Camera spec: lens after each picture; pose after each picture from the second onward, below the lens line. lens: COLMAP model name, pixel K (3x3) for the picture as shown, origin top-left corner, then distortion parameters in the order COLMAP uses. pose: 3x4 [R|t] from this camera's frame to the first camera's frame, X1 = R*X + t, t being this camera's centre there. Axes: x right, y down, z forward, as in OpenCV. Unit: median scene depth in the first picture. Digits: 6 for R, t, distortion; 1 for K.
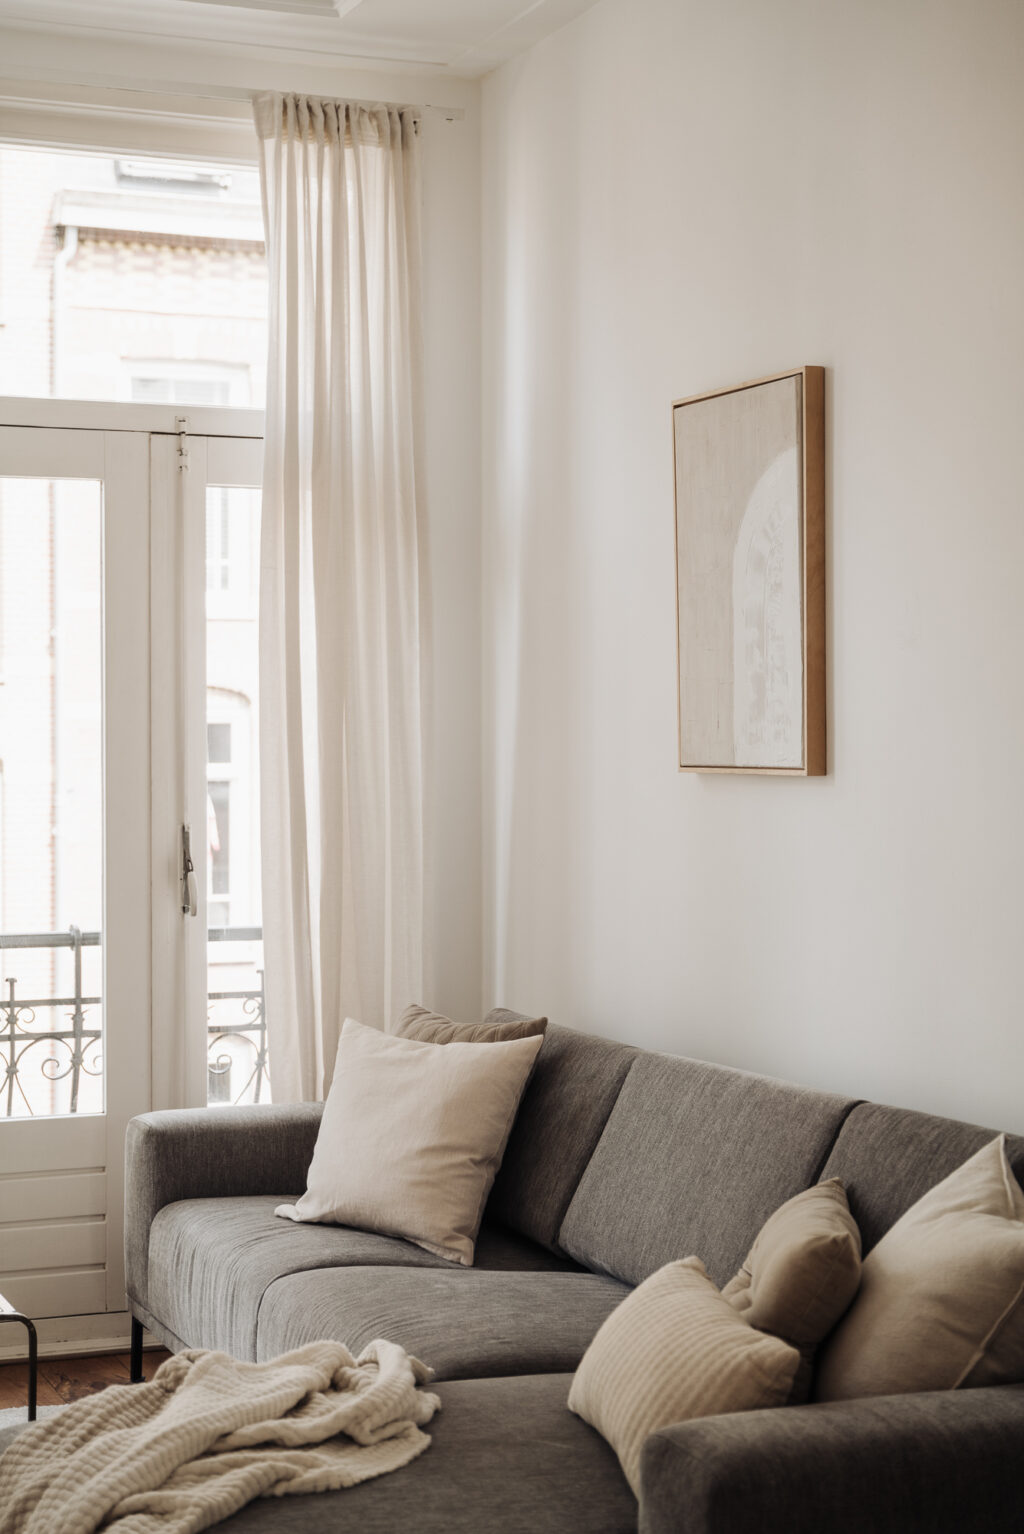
lens RADIAL K [[2565.1, 0, 512.0], [0, 2565.1, 767.0], [0, 0, 1]] dist [0.053877, 0.053374]
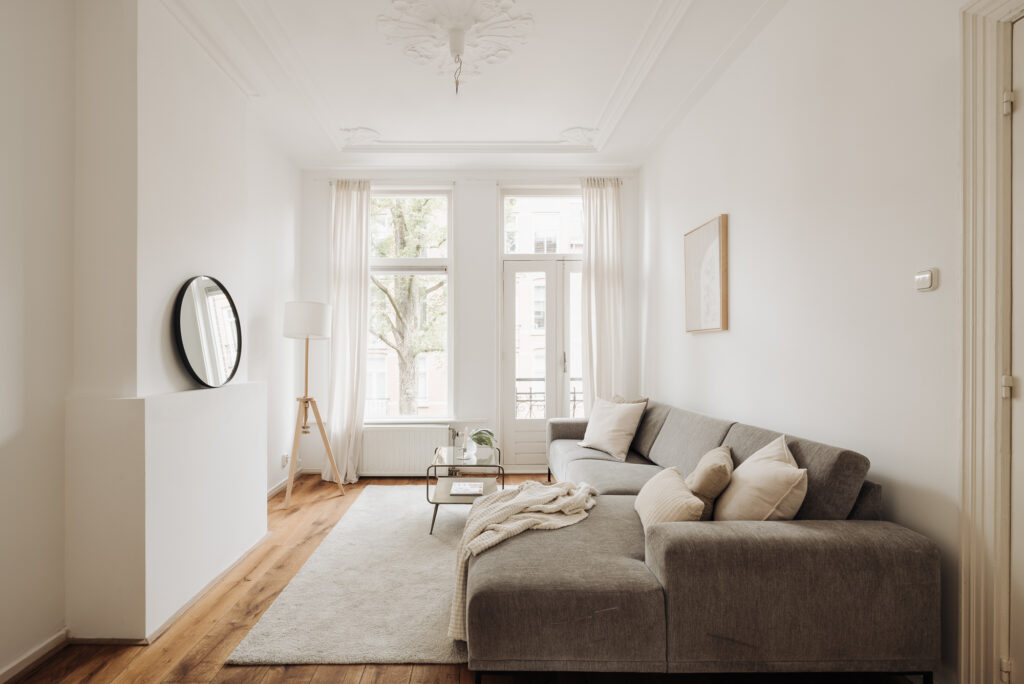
lens RADIAL K [[483.0, 0, 484.7], [0, 483.0, 356.6], [0, 0, 1]] dist [-0.001279, -0.000174]
pose [[0.930615, -0.001927, -0.365993, 0.060373], [0.002614, 0.999996, 0.001381, 0.041887], [0.365989, -0.002242, 0.930616, 0.291318]]
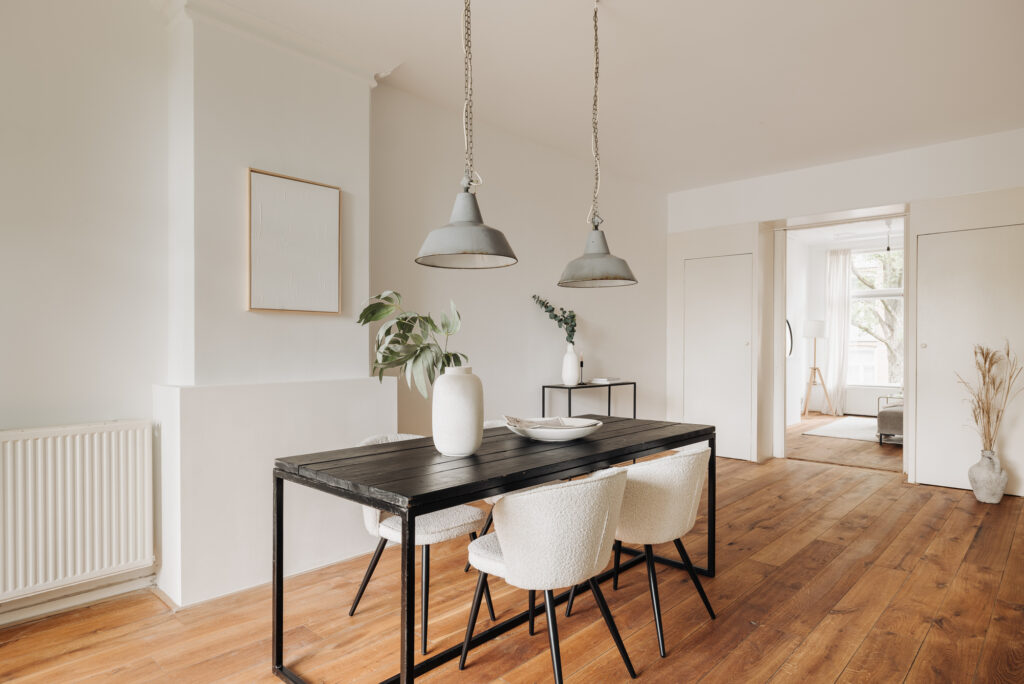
lens RADIAL K [[612.5, 0, 512.0], [0, 612.5, 342.0], [0, 0, 1]] dist [-0.001652, -0.000887]
pose [[0.429693, -0.006402, -0.902952, 1.032240], [-0.006361, 0.999929, -0.010116, 0.053523], [0.902953, 0.010091, 0.429622, -1.040530]]
